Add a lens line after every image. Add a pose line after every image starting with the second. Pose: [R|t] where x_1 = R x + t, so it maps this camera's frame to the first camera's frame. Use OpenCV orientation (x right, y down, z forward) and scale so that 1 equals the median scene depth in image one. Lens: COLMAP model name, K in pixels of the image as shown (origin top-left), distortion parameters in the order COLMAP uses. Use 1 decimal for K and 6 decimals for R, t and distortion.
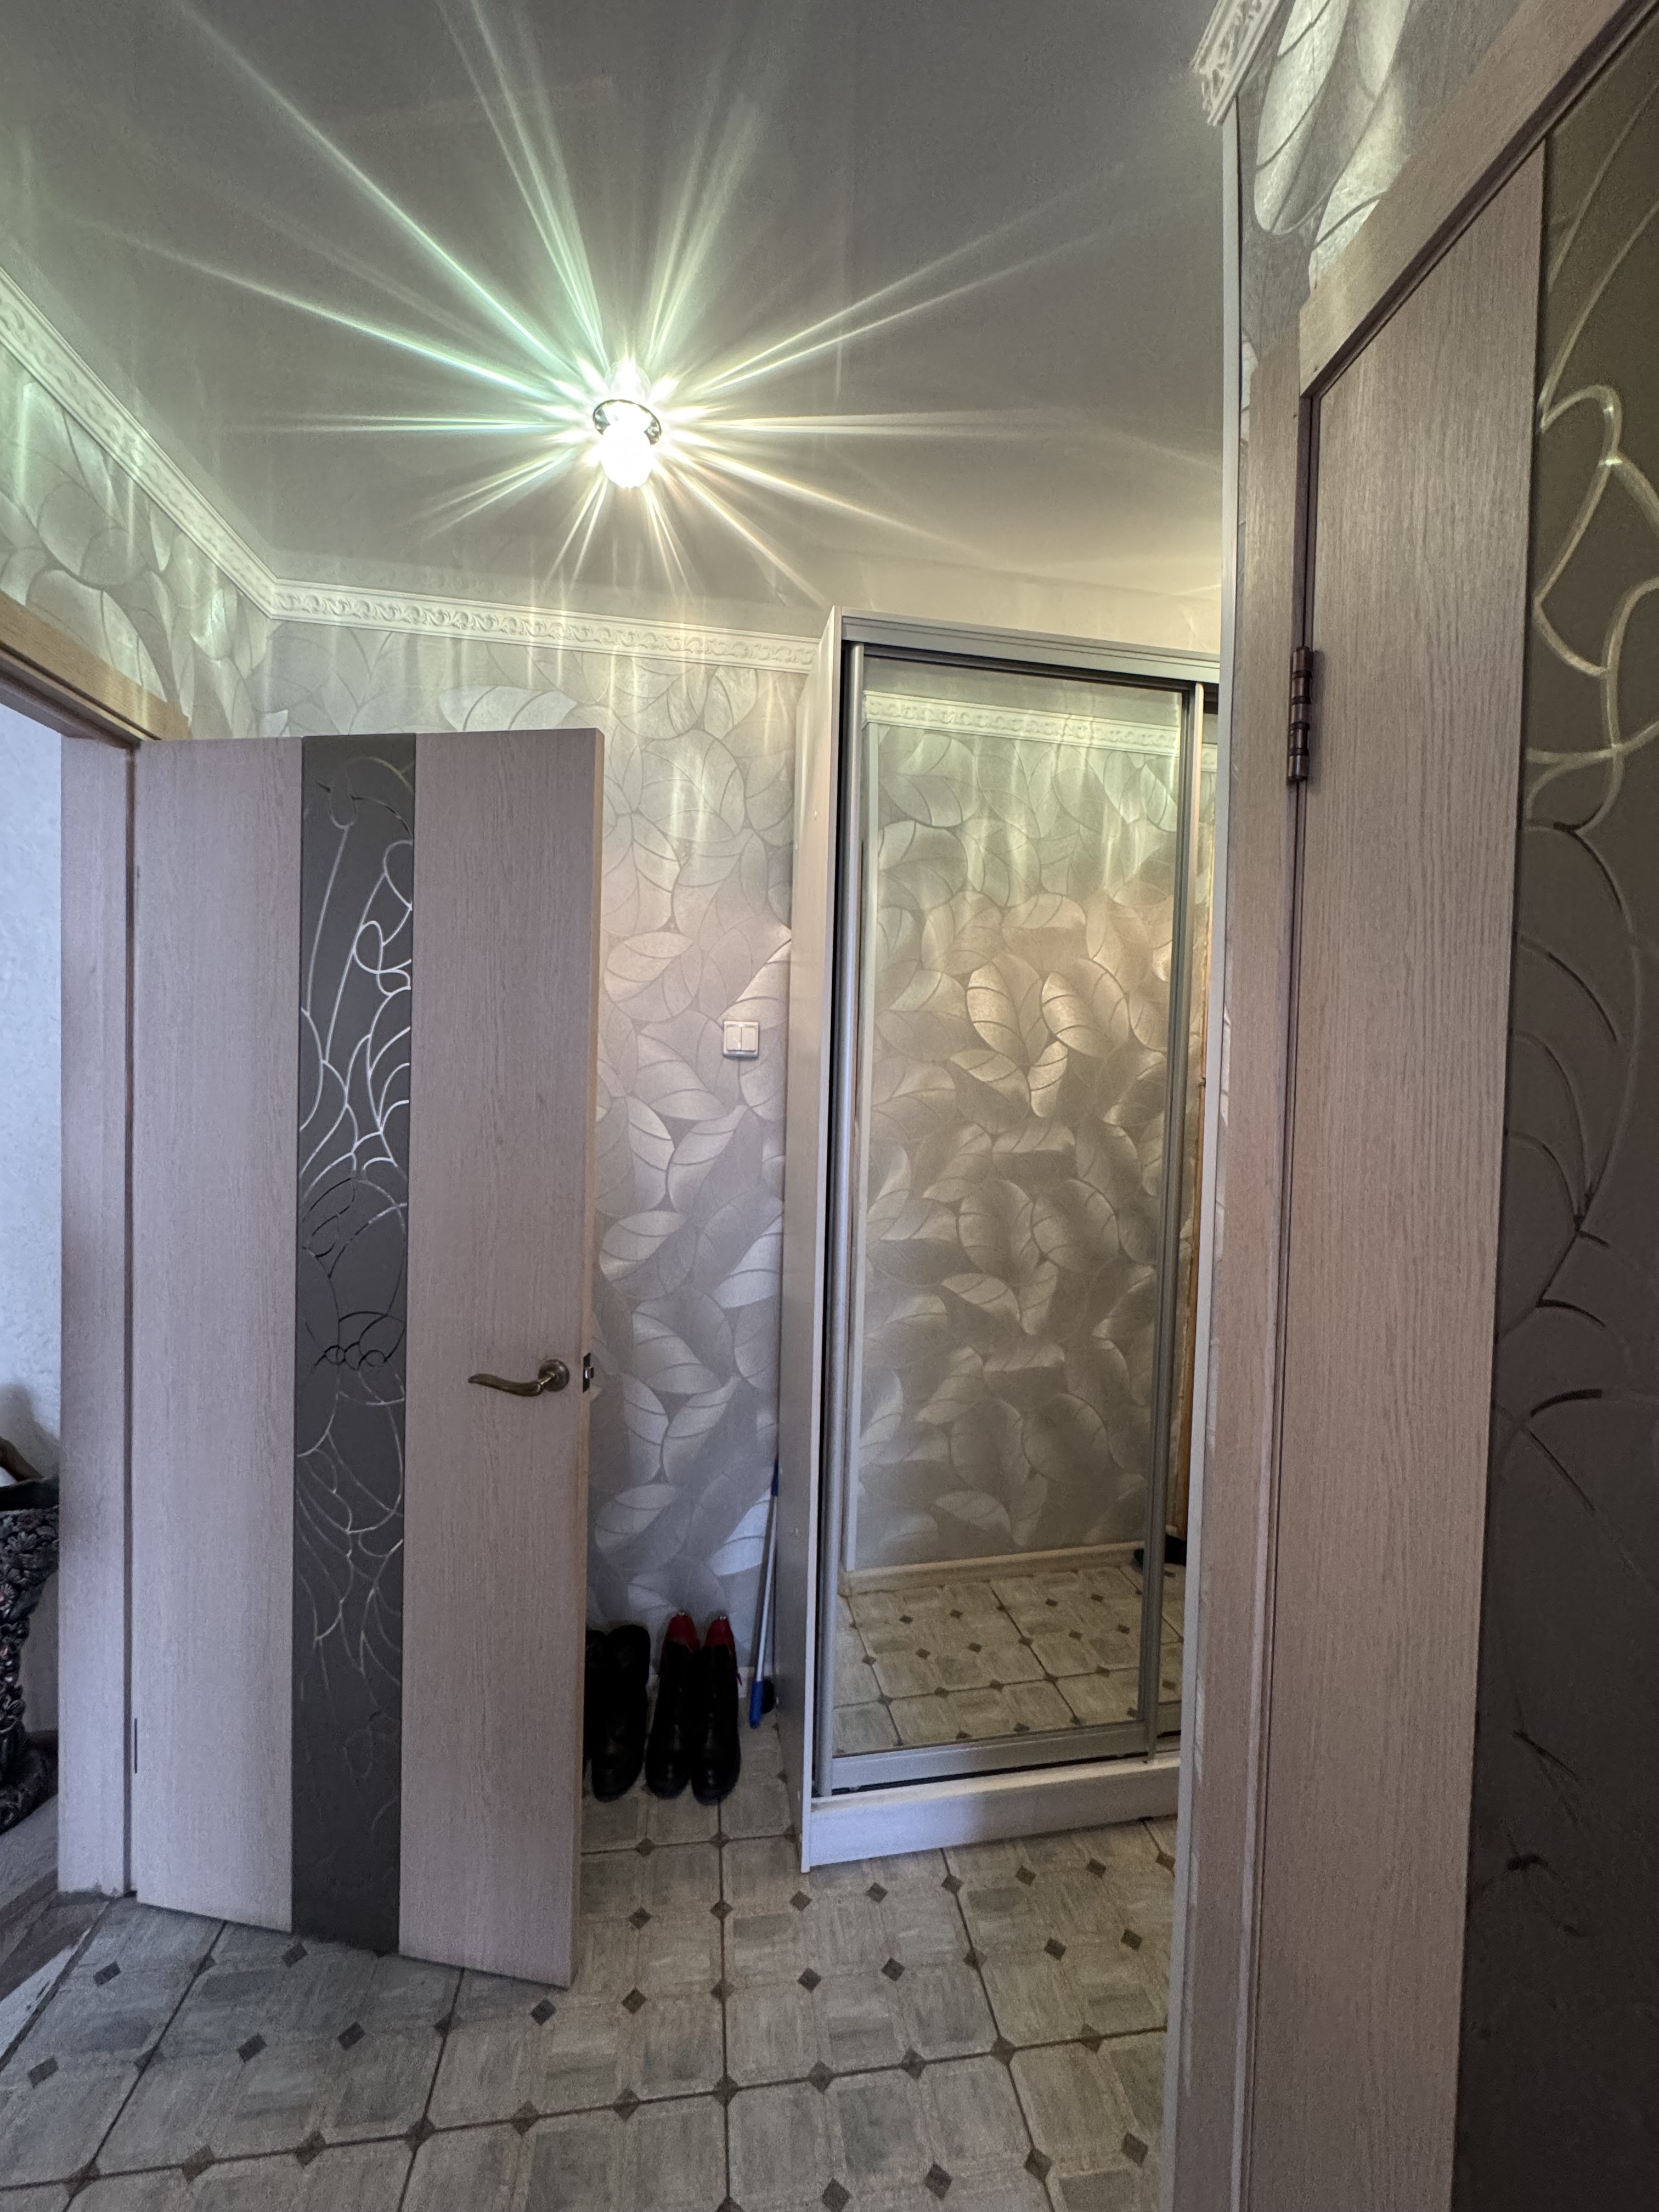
lens RADIAL K [[880.9, 0, 834.4], [0, 880.9, 1106.8], [0, 0, 1]] dist [-0.001832, 0.000090]
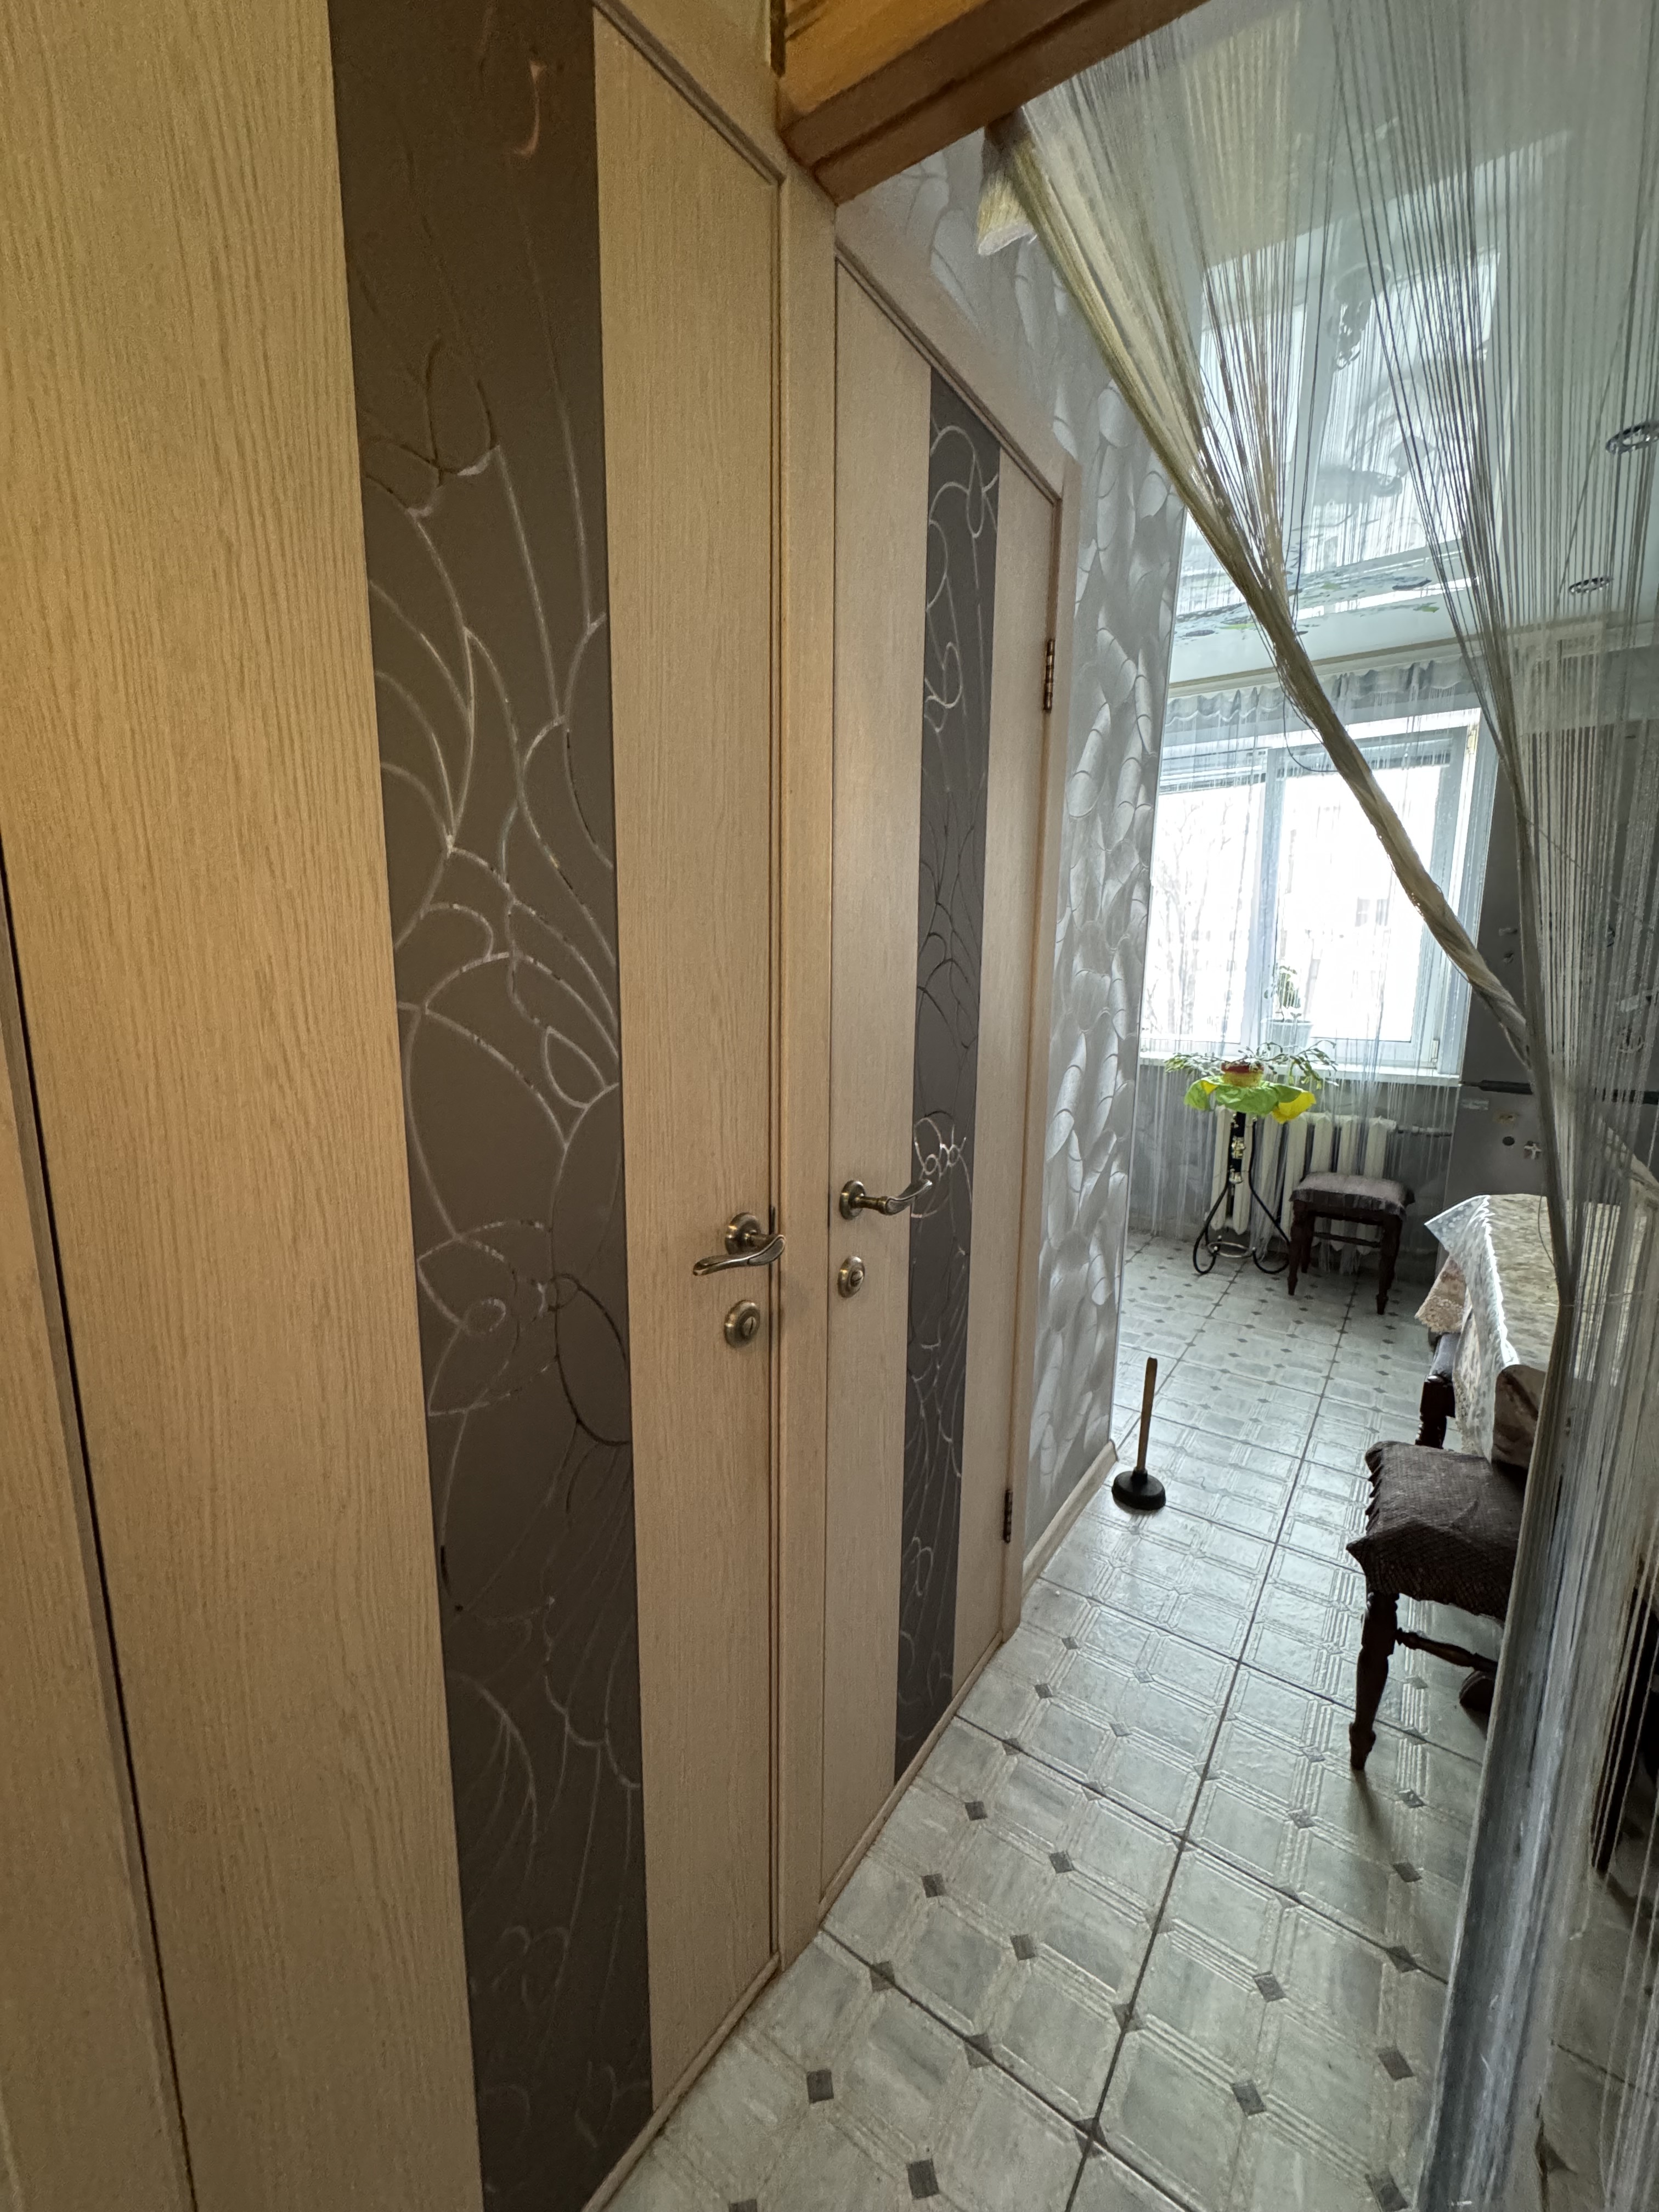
lens RADIAL K [[880.9, 0, 831.5], [0, 880.9, 1104.1], [0, 0, 1]] dist [-0.001832, 0.000090]
pose [[-0.725729, -0.146676, 0.672163, -0.199618], [-0.005642, 0.978245, 0.207376, 0.088598], [-0.687957, 0.146707, -0.710769, 0.592768]]
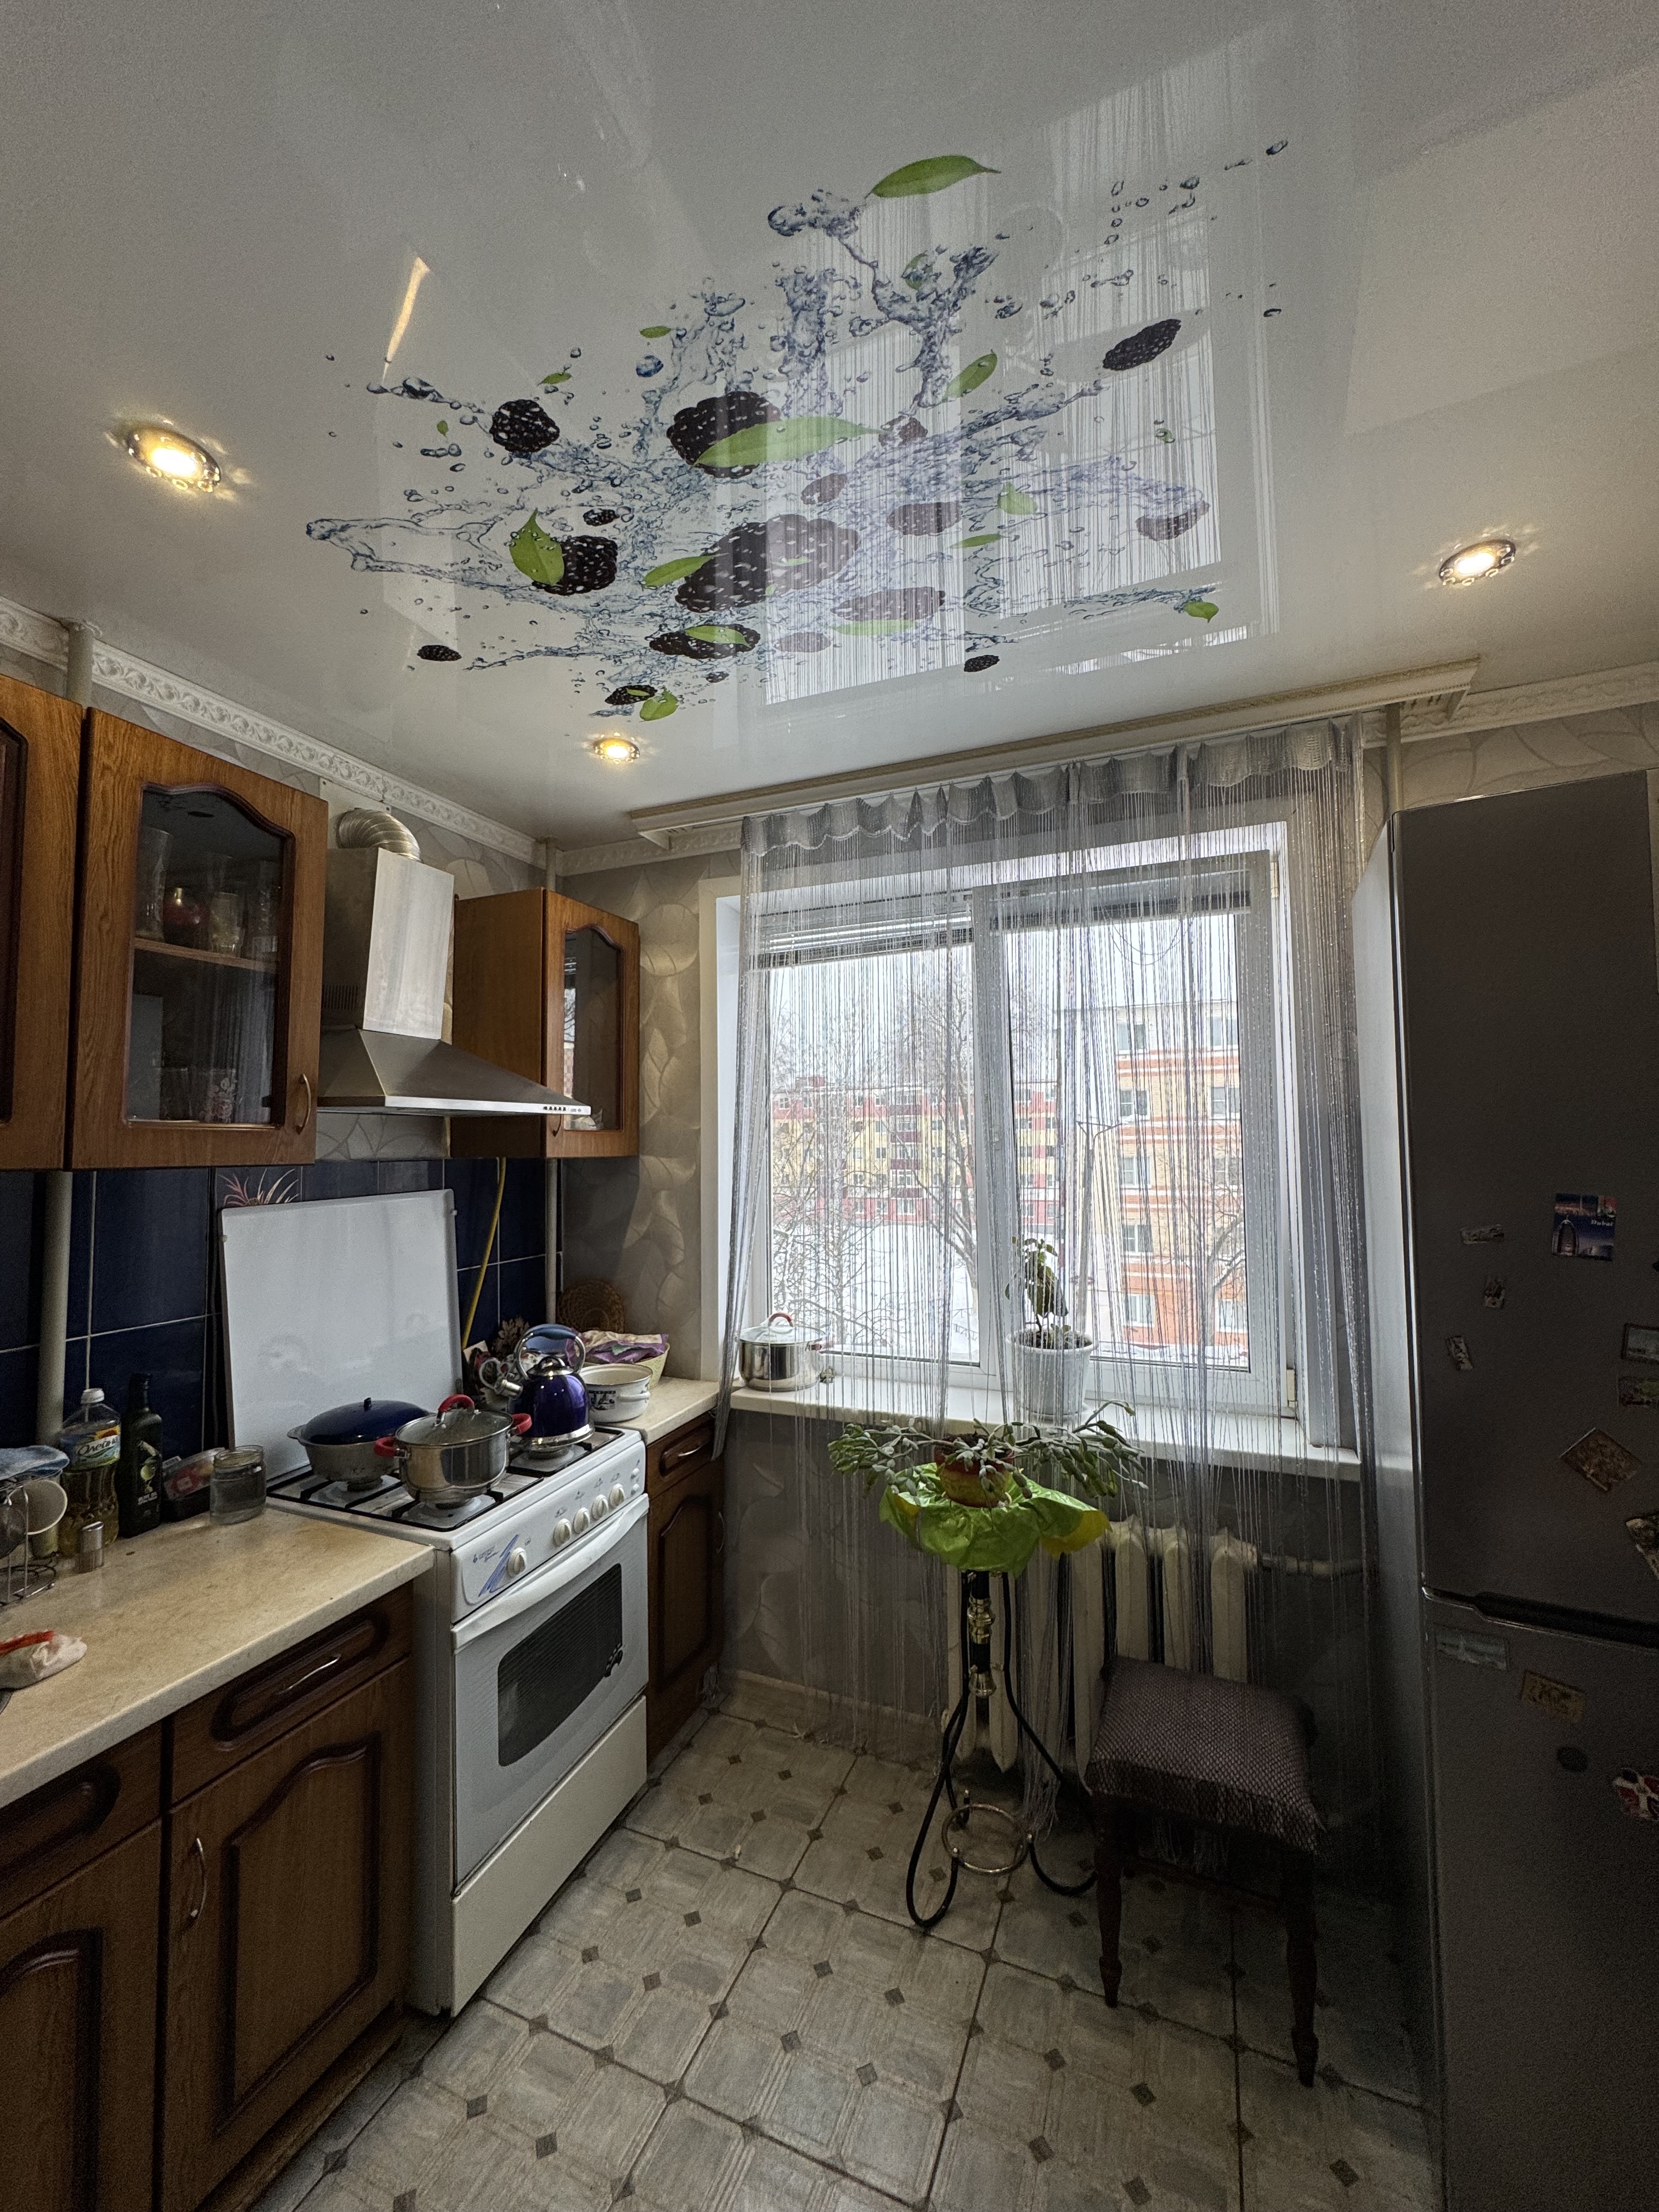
lens RADIAL K [[880.9, 0, 830.8], [0, 880.9, 1104.2], [0, 0, 1]] dist [-0.001832, 0.000090]
pose [[-0.853020, 0.005128, 0.521854, 0.197248], [0.001054, 0.999967, -0.008104, -0.012143], [-0.521878, -0.006362, -0.852997, -0.964239]]
